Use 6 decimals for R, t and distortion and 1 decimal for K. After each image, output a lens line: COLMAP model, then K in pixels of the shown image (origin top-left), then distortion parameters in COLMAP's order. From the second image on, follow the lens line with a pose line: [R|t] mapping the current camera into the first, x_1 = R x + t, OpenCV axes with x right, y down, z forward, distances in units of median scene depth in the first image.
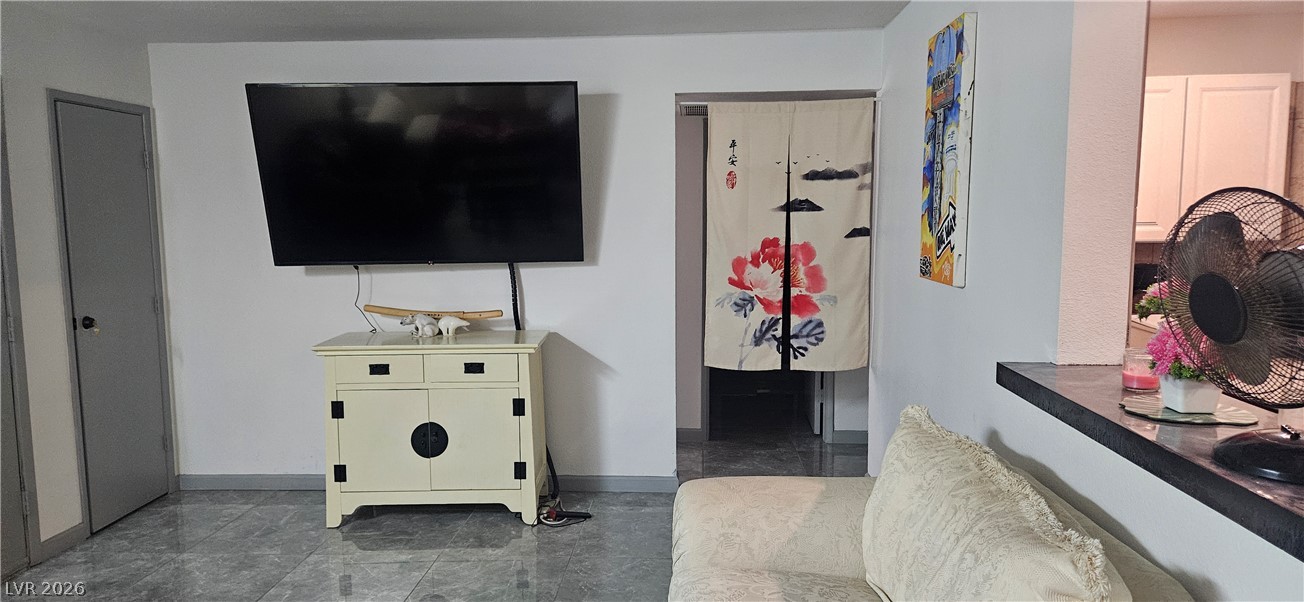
lens RADIAL K [[865.8, 0, 646.0], [0, 865.8, 308.1], [0, 0, 1]] dist [0.078902, -0.074264]
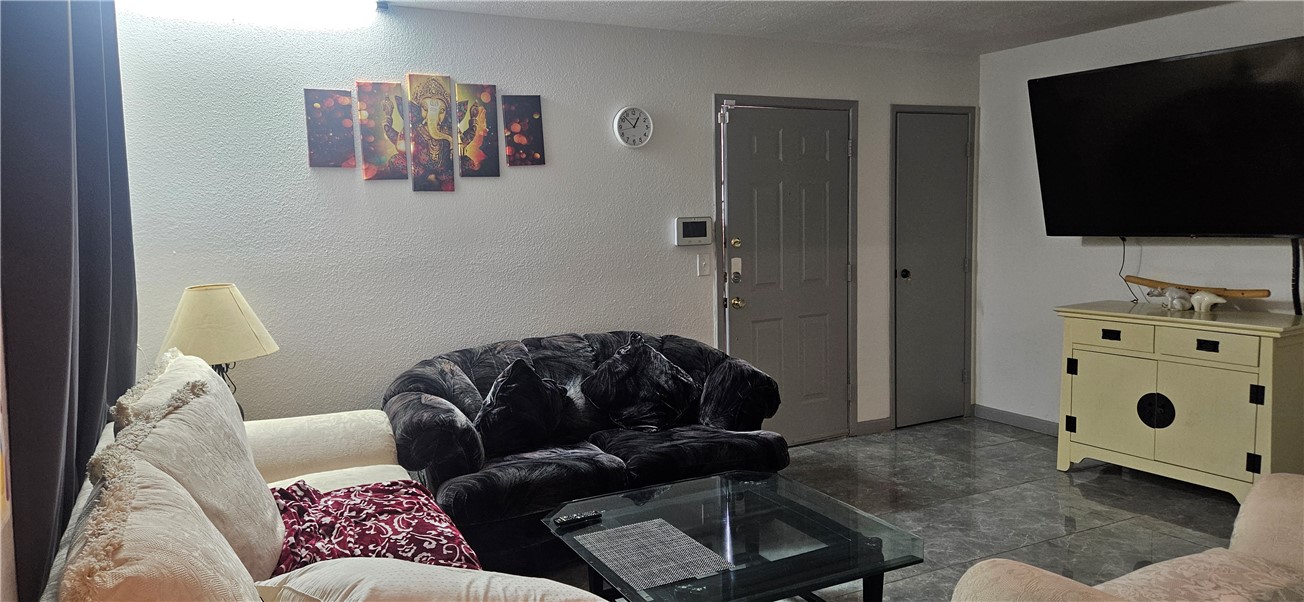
lens RADIAL K [[865.8, 0, 646.0], [0, 865.8, 308.1], [0, 0, 1]] dist [0.078902, -0.074264]
pose [[0.520967, 0.097123, -0.848034, 0.298272], [-0.073985, 0.994904, 0.068493, 0.006304], [0.850365, 0.027059, 0.525498, -0.046499]]
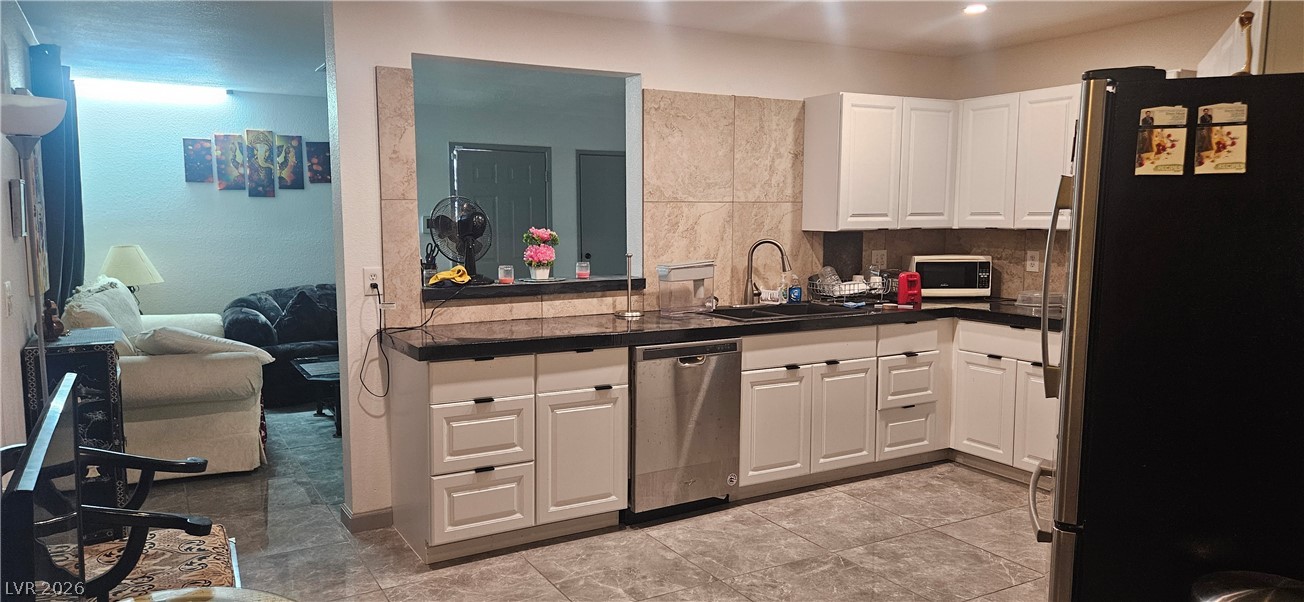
lens RADIAL K [[865.8, 0, 646.0], [0, 865.8, 308.1], [0, 0, 1]] dist [0.078902, -0.074264]
pose [[0.561791, 0.093057, -0.822029, 1.172639], [-0.088068, 0.994734, 0.052421, 0.019896], [0.822578, 0.042945, 0.567028, -0.080784]]
